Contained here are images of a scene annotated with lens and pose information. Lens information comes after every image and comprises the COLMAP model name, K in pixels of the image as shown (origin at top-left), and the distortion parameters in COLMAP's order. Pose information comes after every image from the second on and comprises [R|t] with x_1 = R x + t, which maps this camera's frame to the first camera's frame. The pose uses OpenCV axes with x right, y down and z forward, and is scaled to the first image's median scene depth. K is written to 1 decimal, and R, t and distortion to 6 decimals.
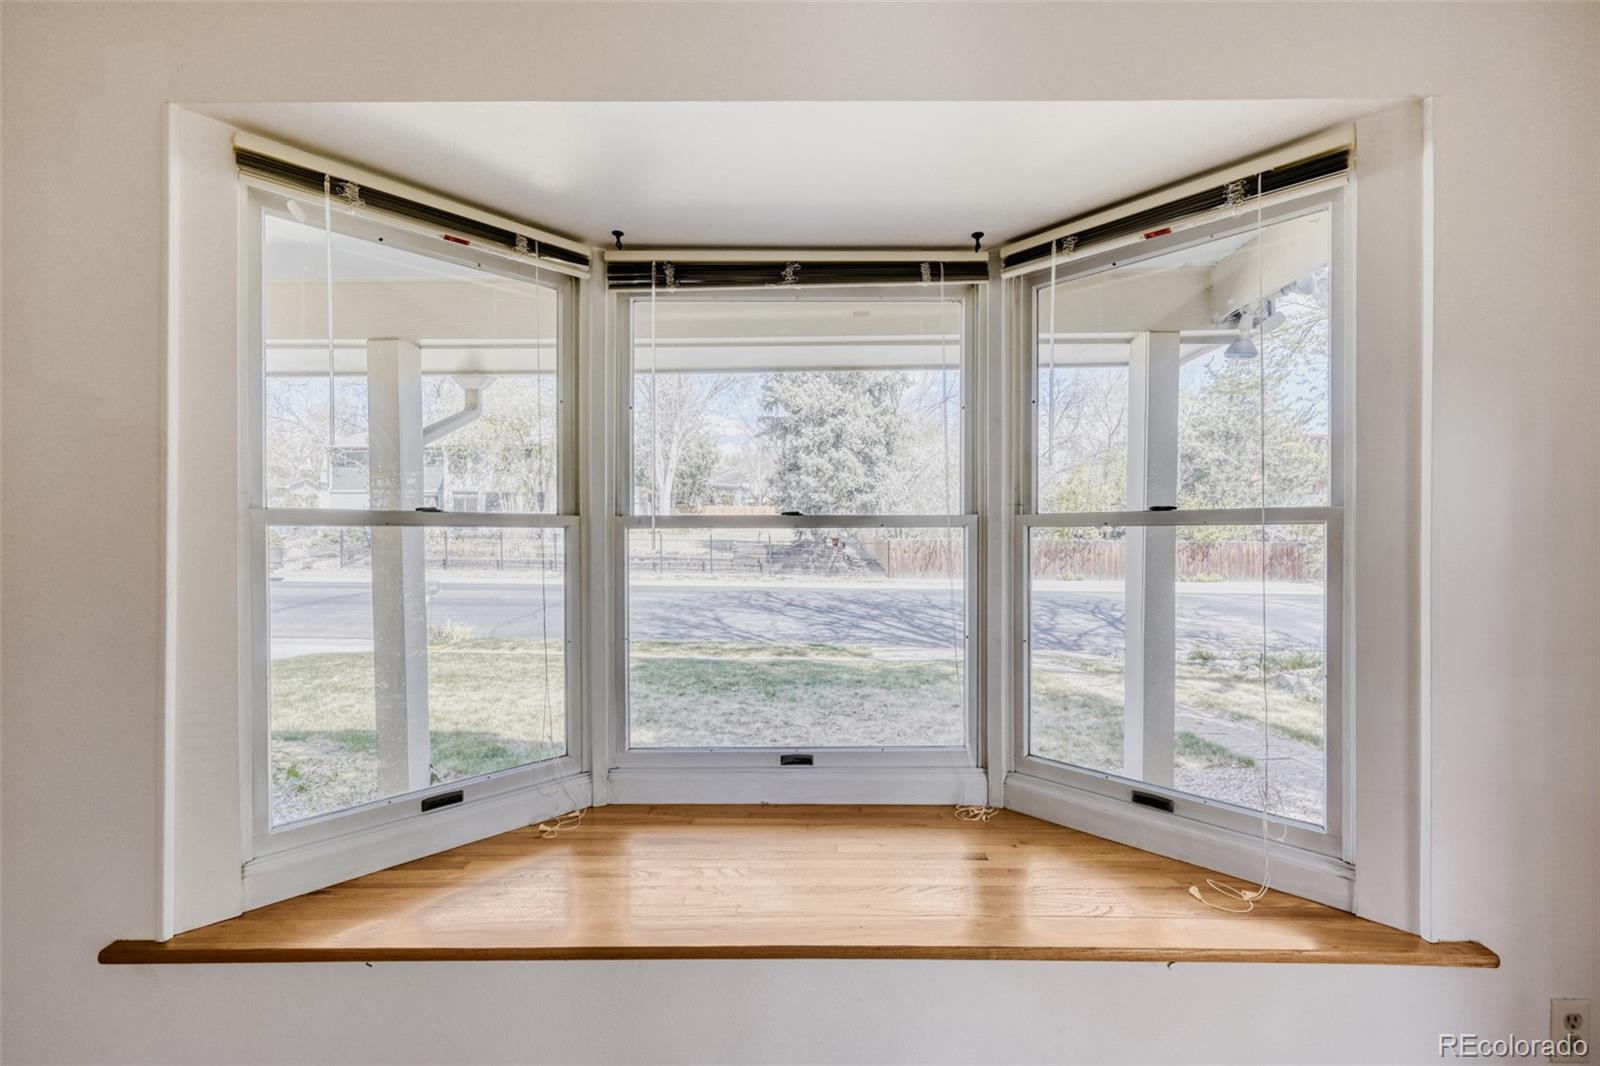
lens RADIAL K [[658.7, 0, 809.9], [0, 658.7, 538.6], [0, 0, 1]] dist [-0.000001, 0.000189]
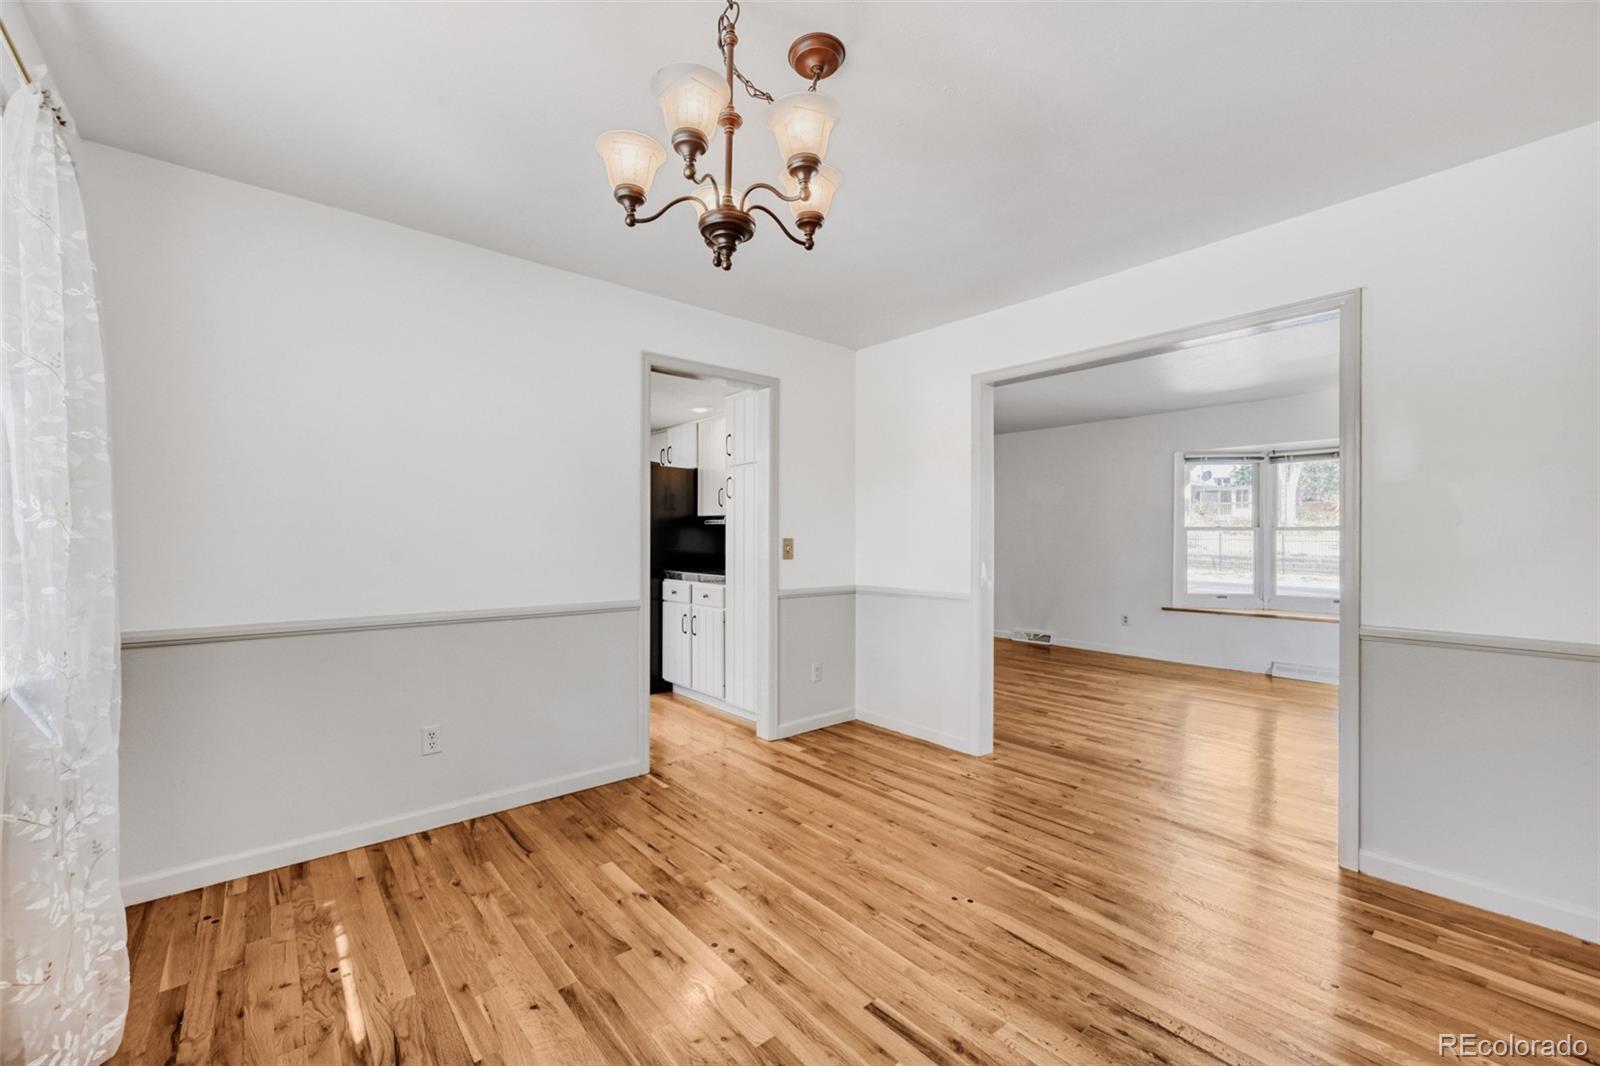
lens RADIAL K [[627.1, 0, 786.3], [0, 627.1, 538.0], [0, 0, 1]] dist [-0.000296, 0.000513]
pose [[0.628441, 0.002346, -0.777854, 0.694664], [-0.004443, 0.999990, -0.000573, 0.038204], [0.777845, 0.003816, 0.628445, -3.189800]]
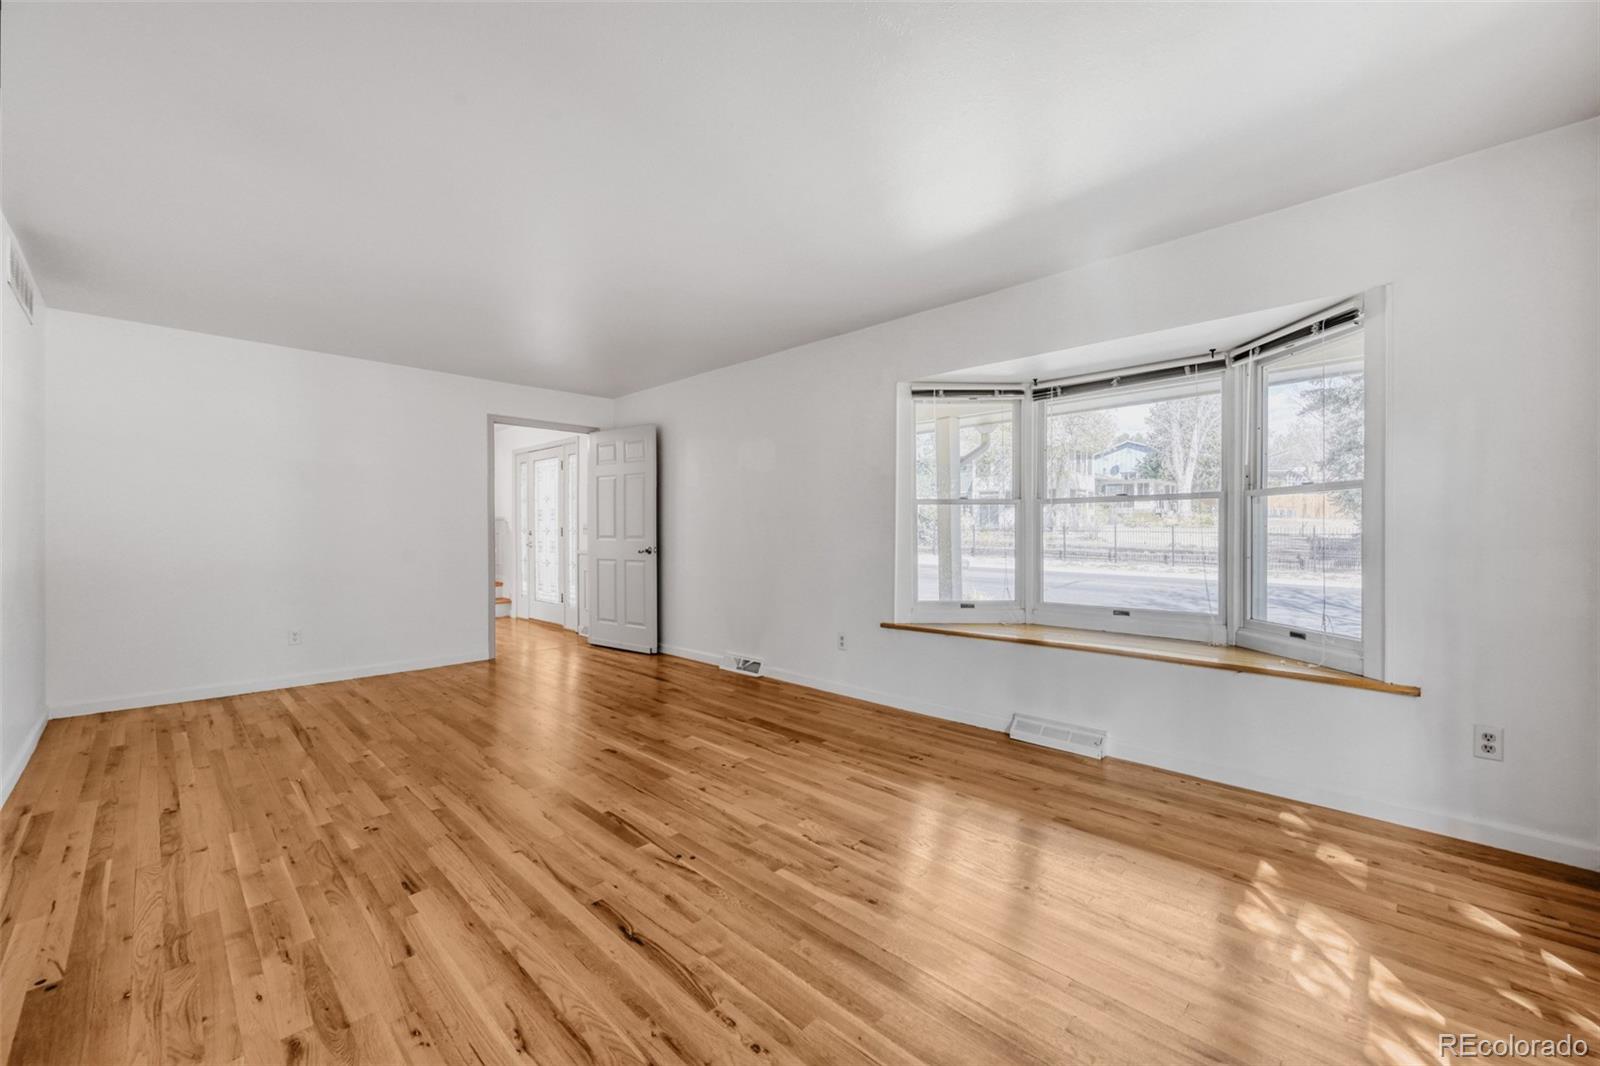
lens RADIAL K [[633.3, 0, 800.4], [0, 633.3, 535.9], [0, 0, 1]] dist [0.000667, 0.000288]
pose [[0.715988, 0.005357, -0.698092, 0.672490], [-0.002732, 0.999984, 0.004872, 0.089056], [0.698107, -0.001581, 0.715992, -1.178700]]
